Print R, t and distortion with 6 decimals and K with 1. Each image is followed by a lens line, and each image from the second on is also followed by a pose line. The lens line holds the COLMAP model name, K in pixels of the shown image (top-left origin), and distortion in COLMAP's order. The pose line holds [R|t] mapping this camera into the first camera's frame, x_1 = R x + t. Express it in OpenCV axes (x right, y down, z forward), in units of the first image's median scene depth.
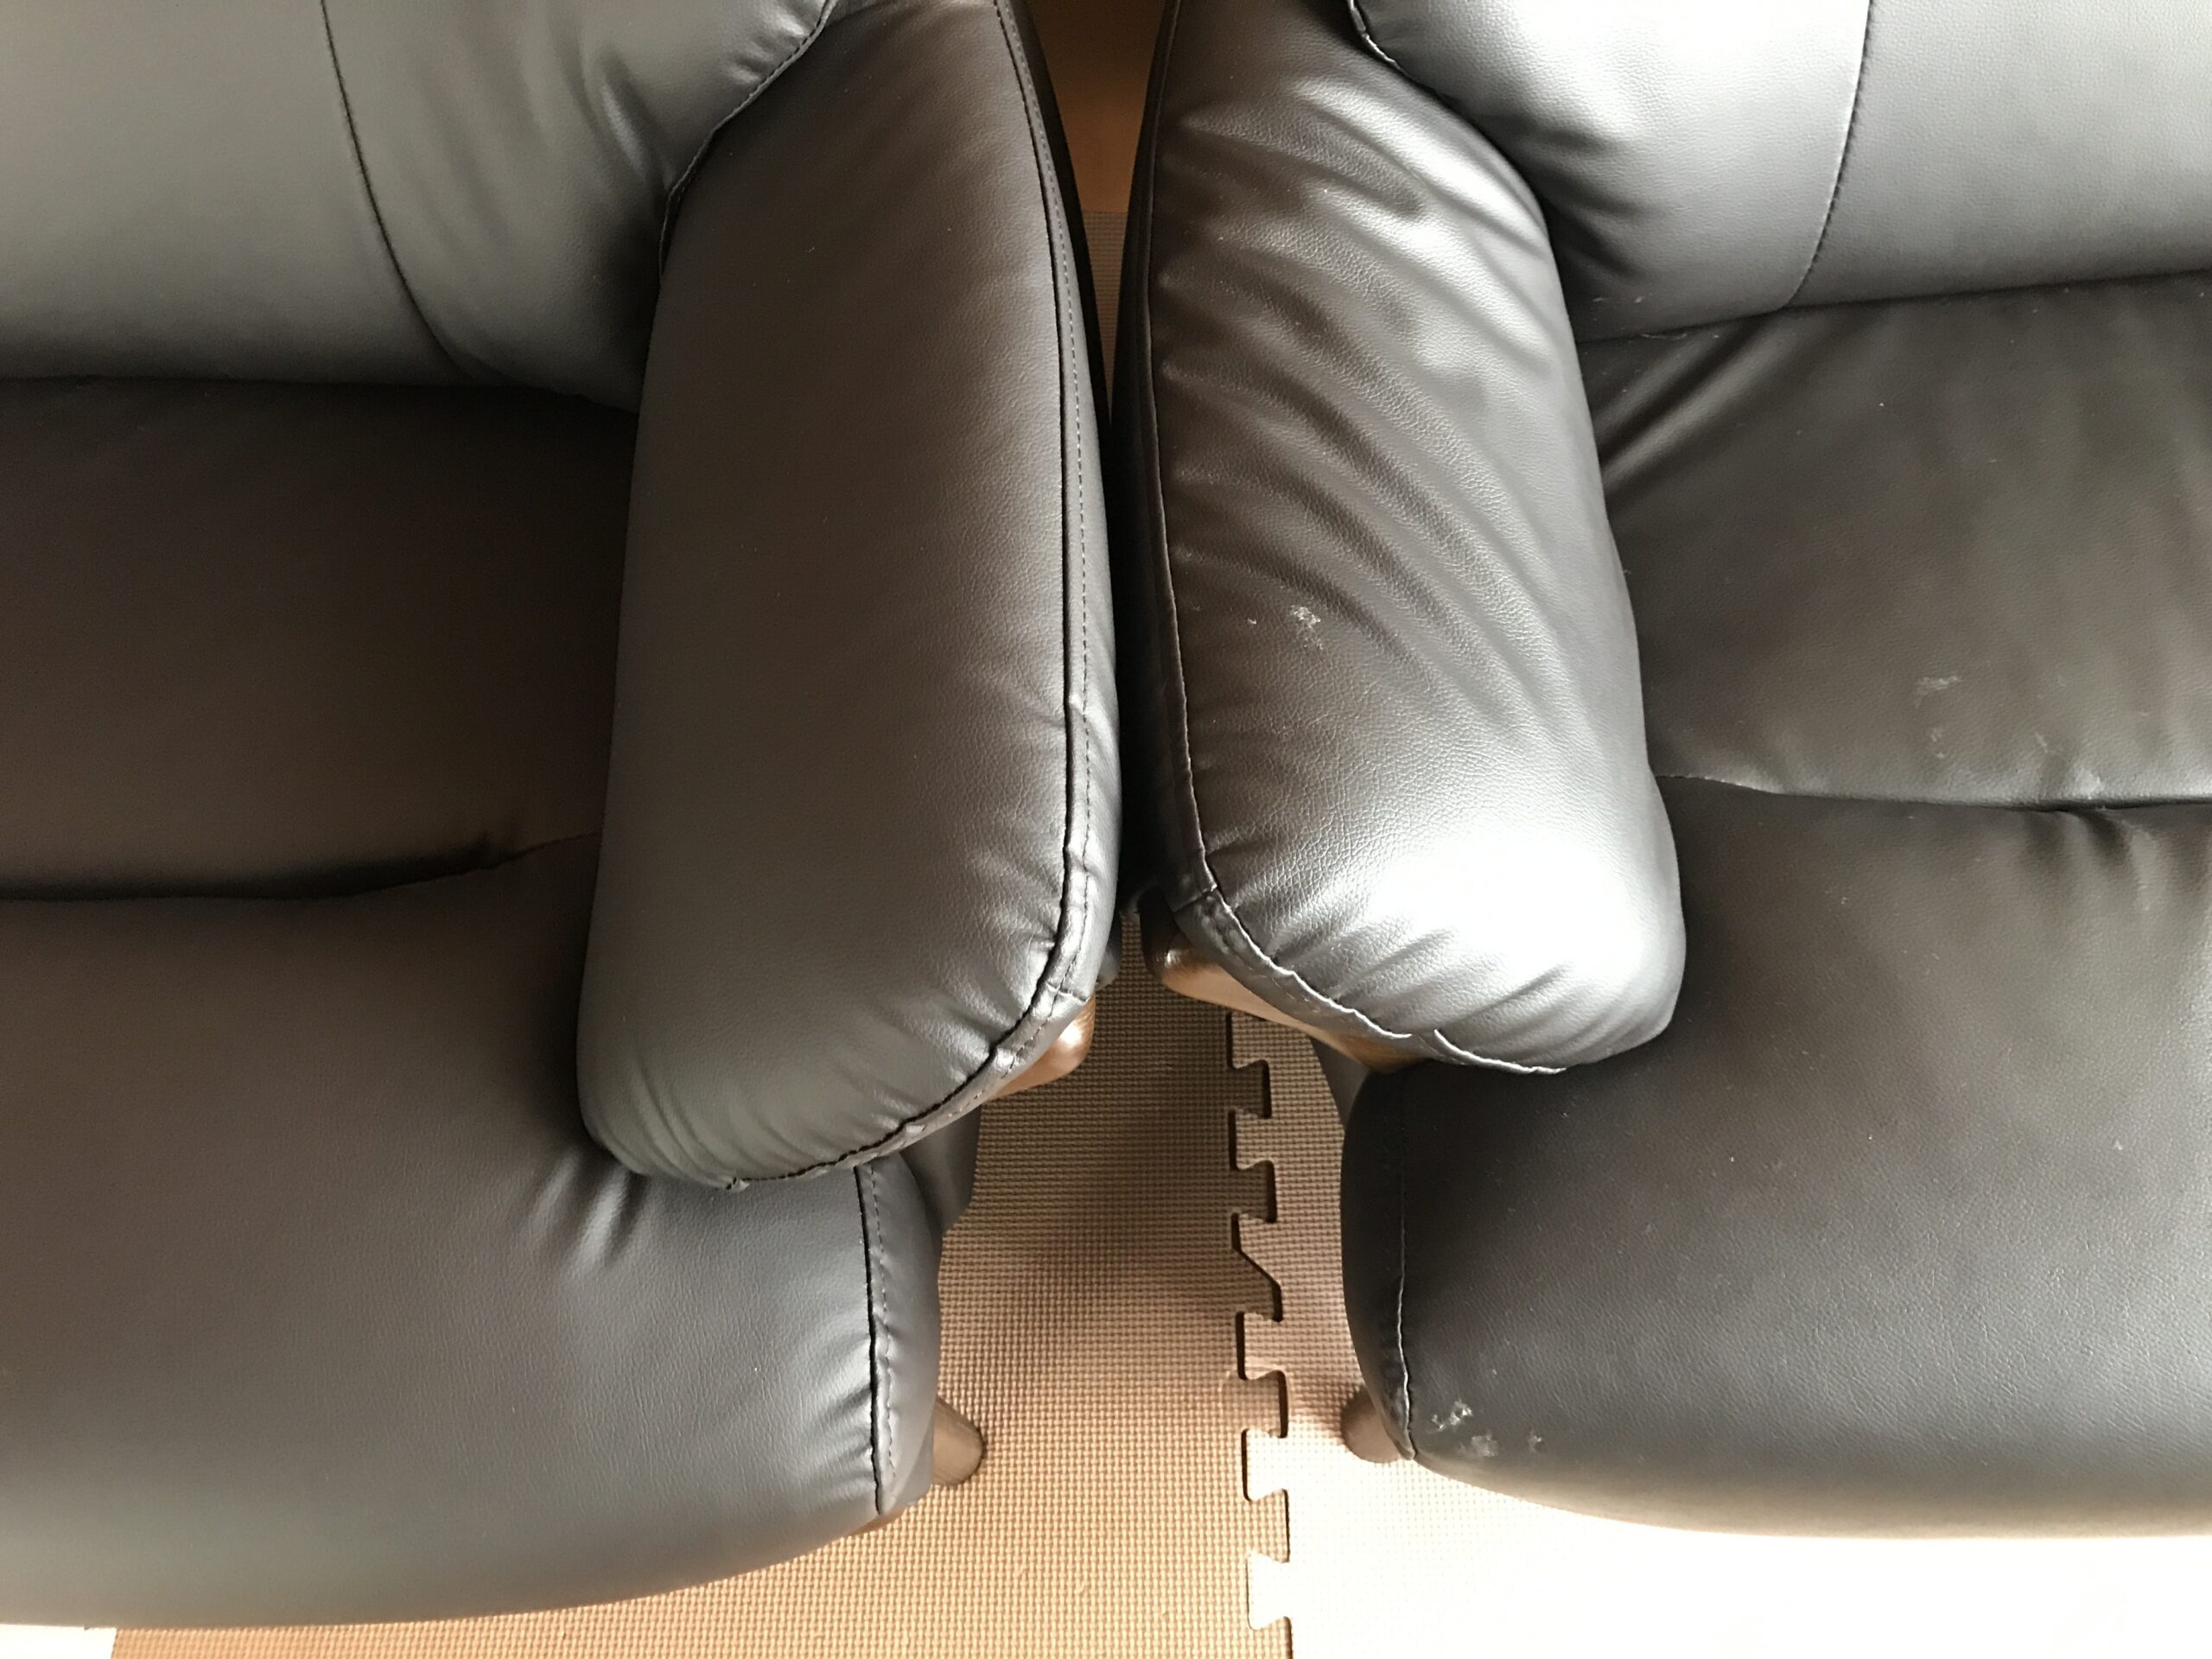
lens RADIAL K [[1842.0, 0, 1106.2], [0, 1842.0, 868.2], [0, 0, 1]] dist [0.061191, -0.182329]
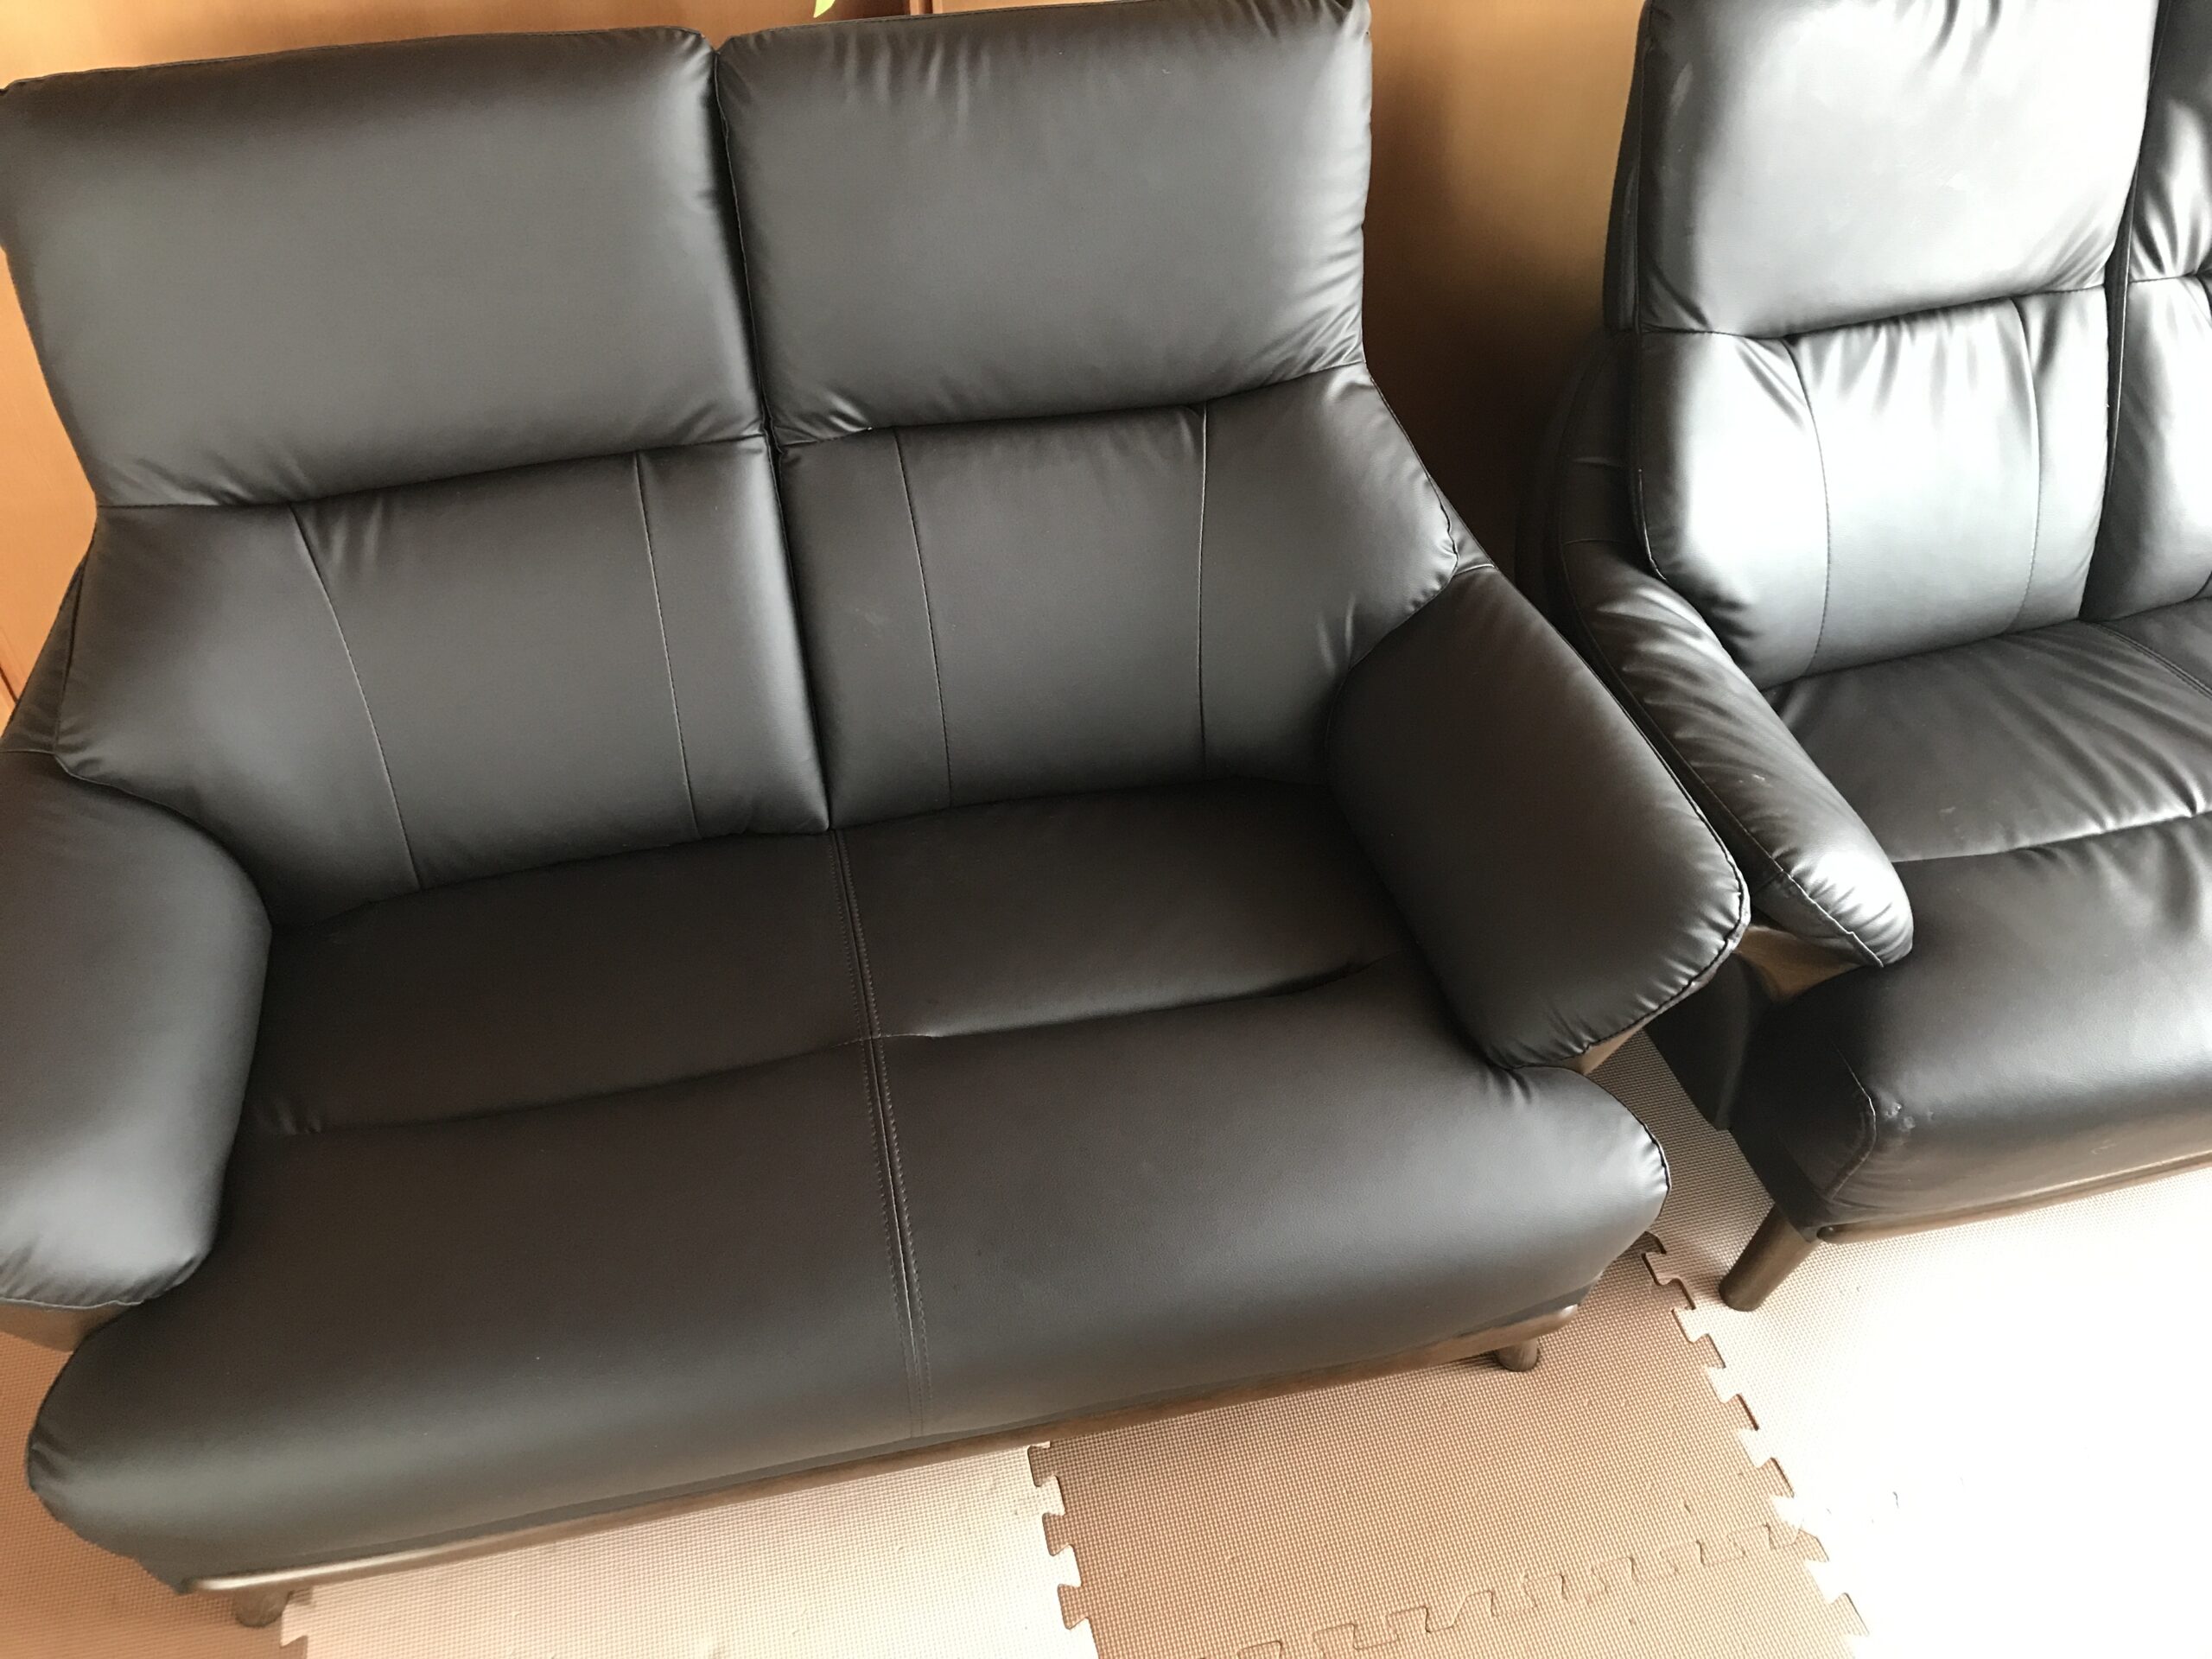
lens RADIAL K [[1842.0, 0, 1106.2], [0, 1842.0, 868.2], [0, 0, 1]] dist [0.061191, -0.182329]
pose [[0.966285, -0.117456, 0.229123, -1.115689], [0.182350, 0.940436, -0.286929, 0.446999], [-0.181774, 0.319036, 0.930148, -0.923042]]
